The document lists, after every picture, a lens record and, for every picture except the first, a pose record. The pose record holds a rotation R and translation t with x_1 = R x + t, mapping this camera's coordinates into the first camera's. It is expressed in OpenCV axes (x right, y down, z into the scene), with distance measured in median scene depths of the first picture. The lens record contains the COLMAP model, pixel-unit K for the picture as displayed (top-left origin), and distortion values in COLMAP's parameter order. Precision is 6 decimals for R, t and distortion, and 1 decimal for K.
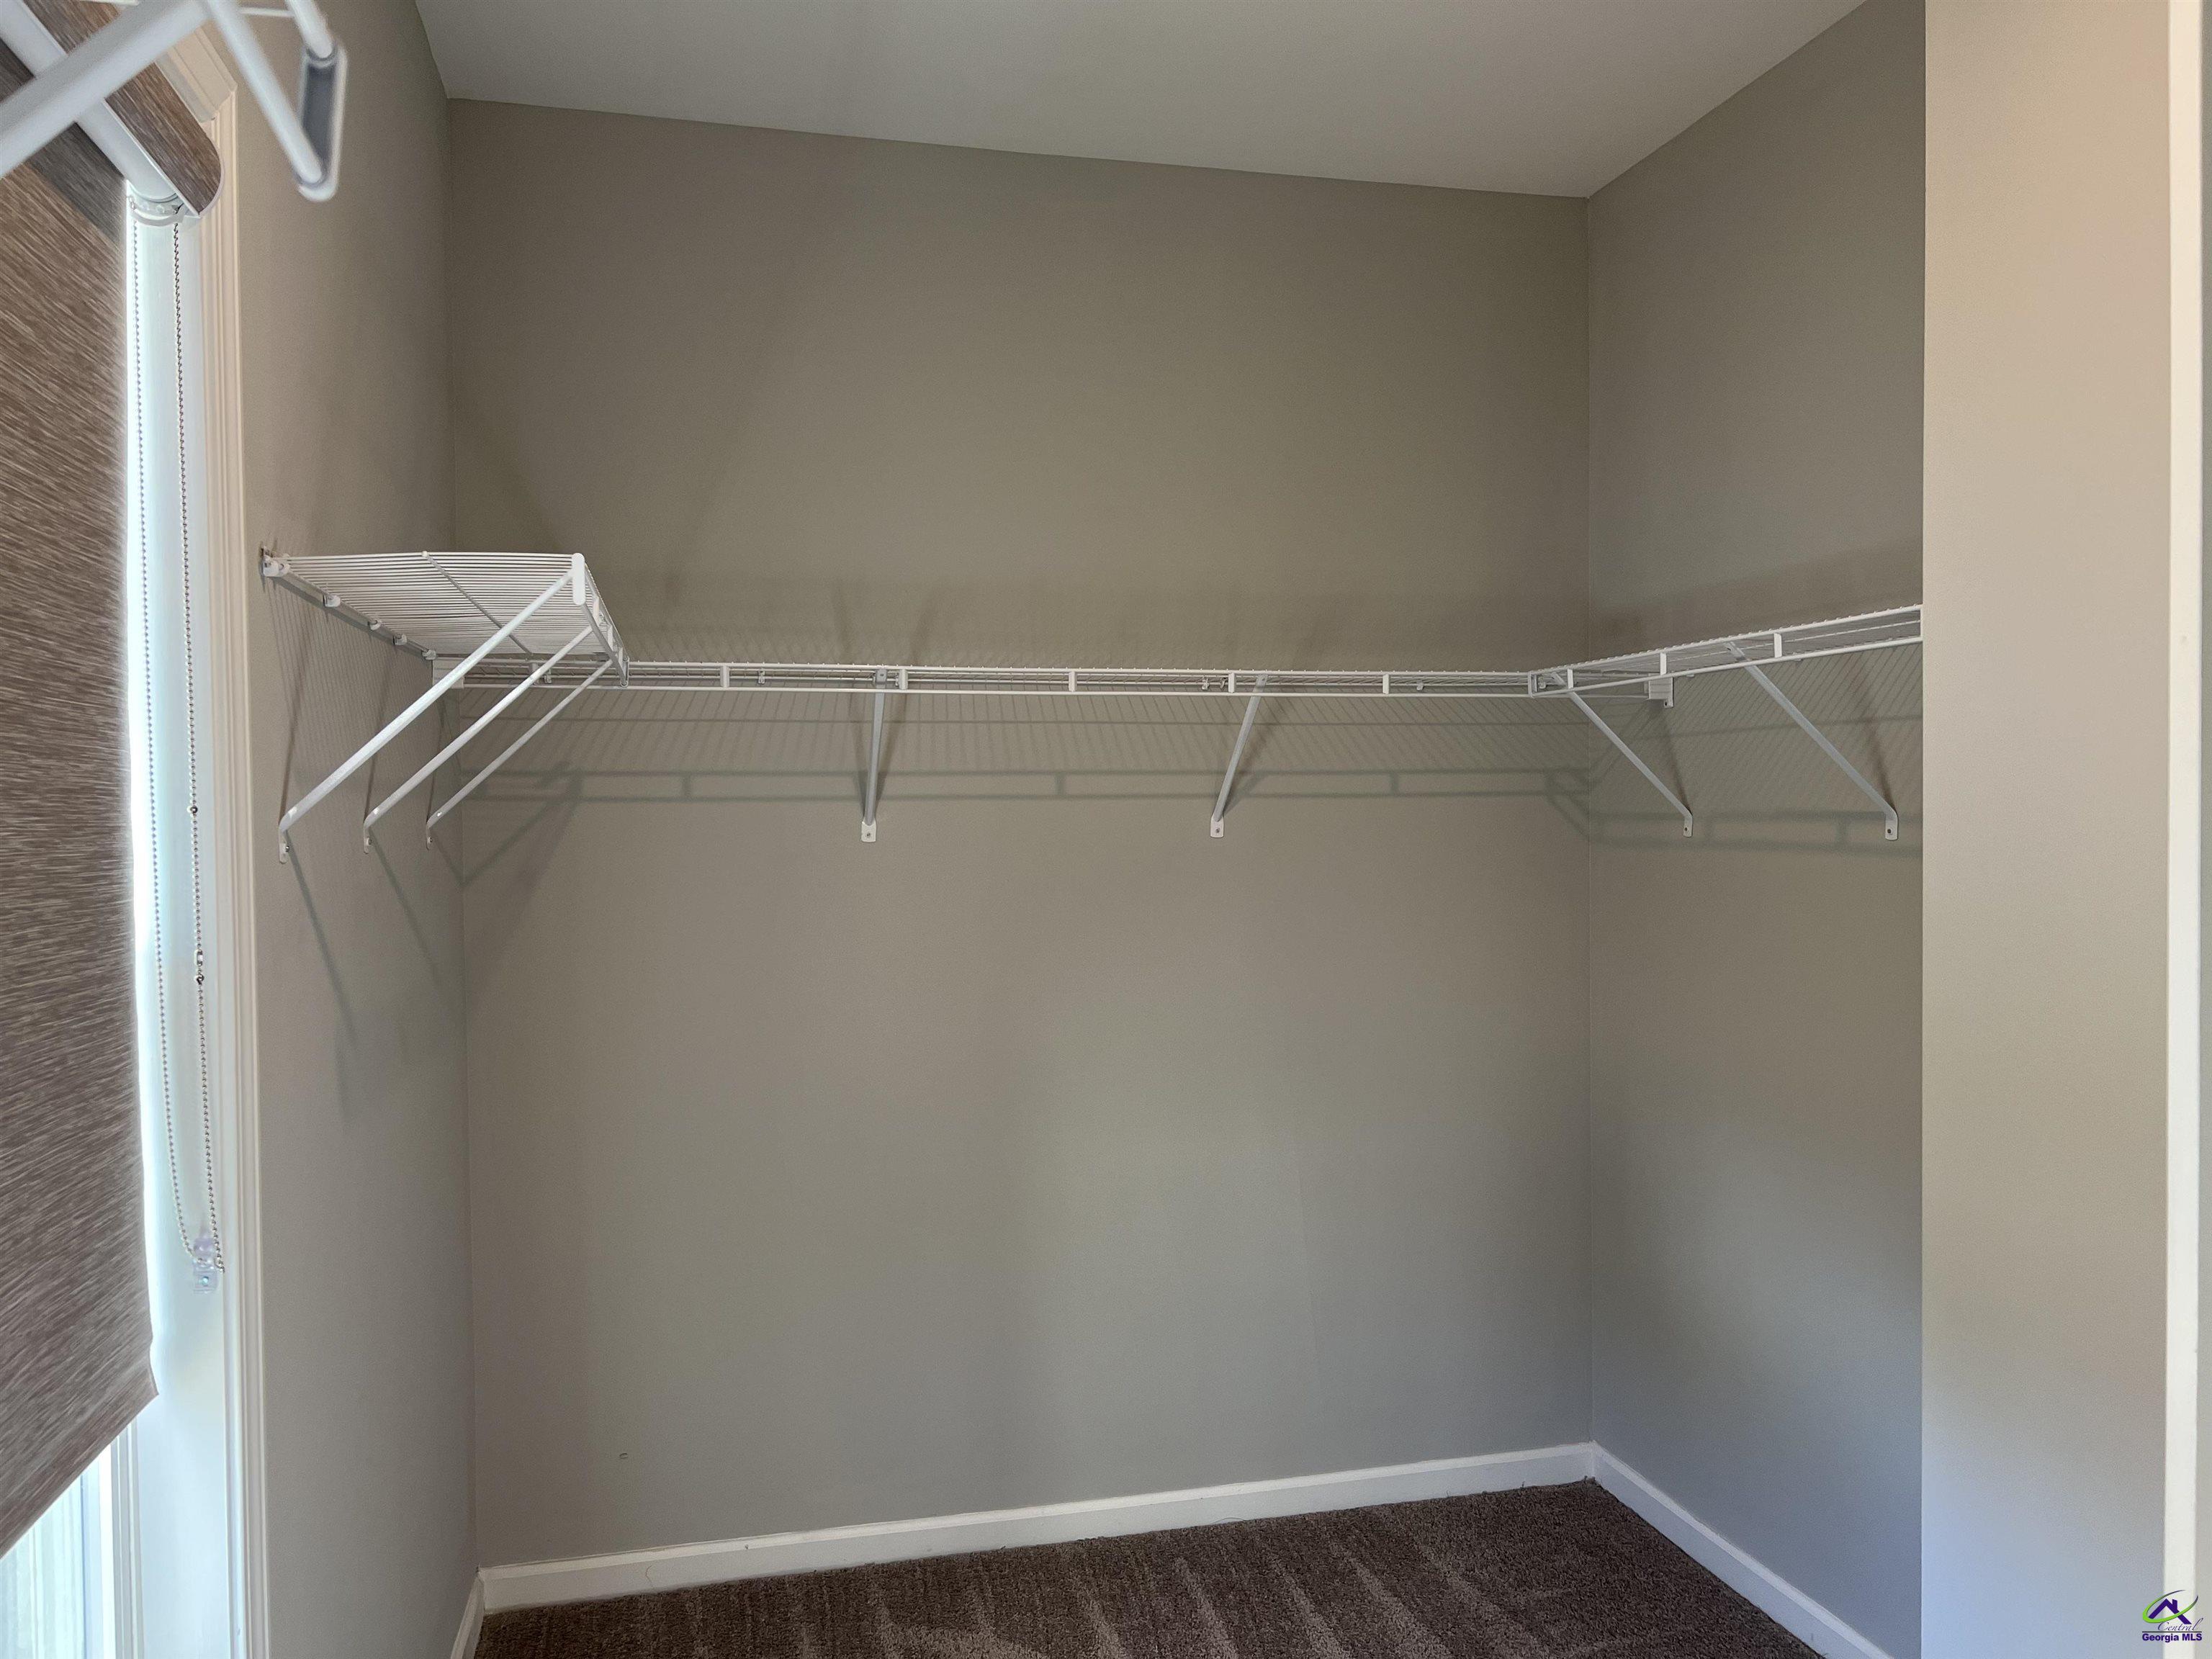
lens RADIAL K [[1798.9, 0, 1106.5], [0, 1798.9, 814.8], [0, 0, 1]] dist [0.042038, -0.007710]
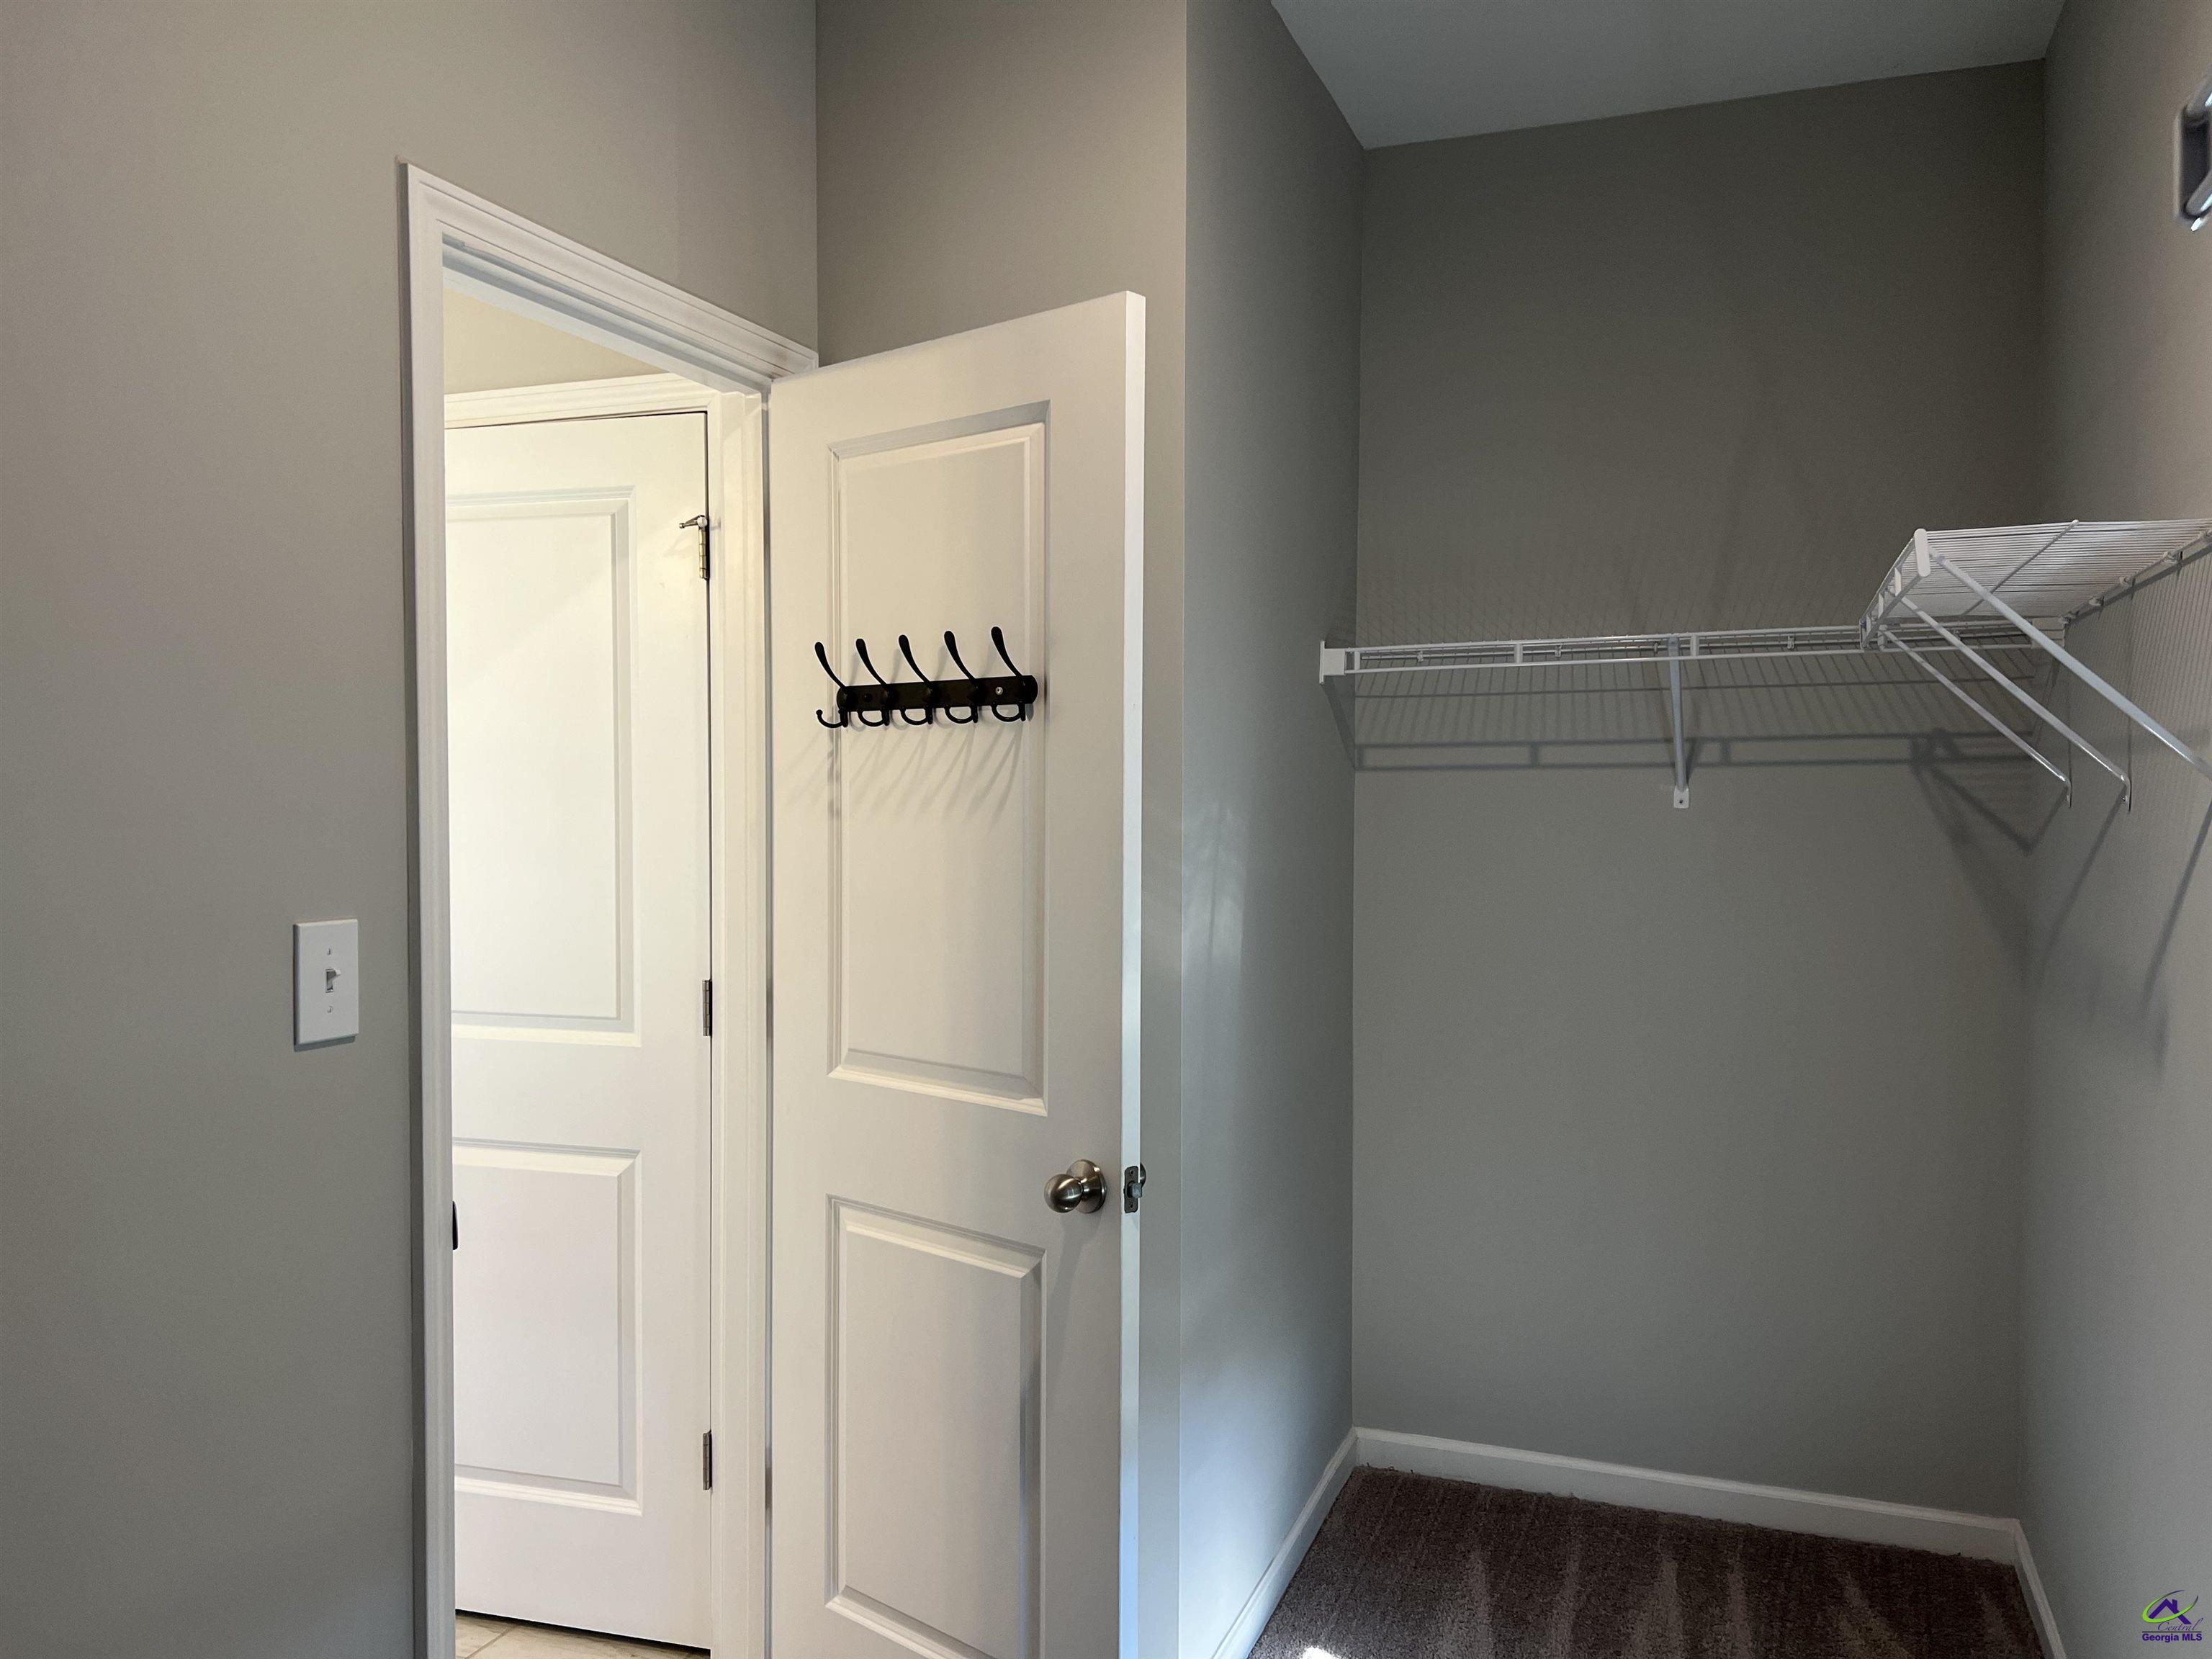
lens RADIAL K [[1678.9, 0, 1106.7], [0, 1678.9, 849.9], [0, 0, 1]] dist [0.050429, -0.040933]
pose [[0.792550, 0.023564, -0.609352, 0.291218], [0.002253, 0.999133, 0.041567, -0.002686], [0.609803, -0.034316, 0.791810, 0.081462]]
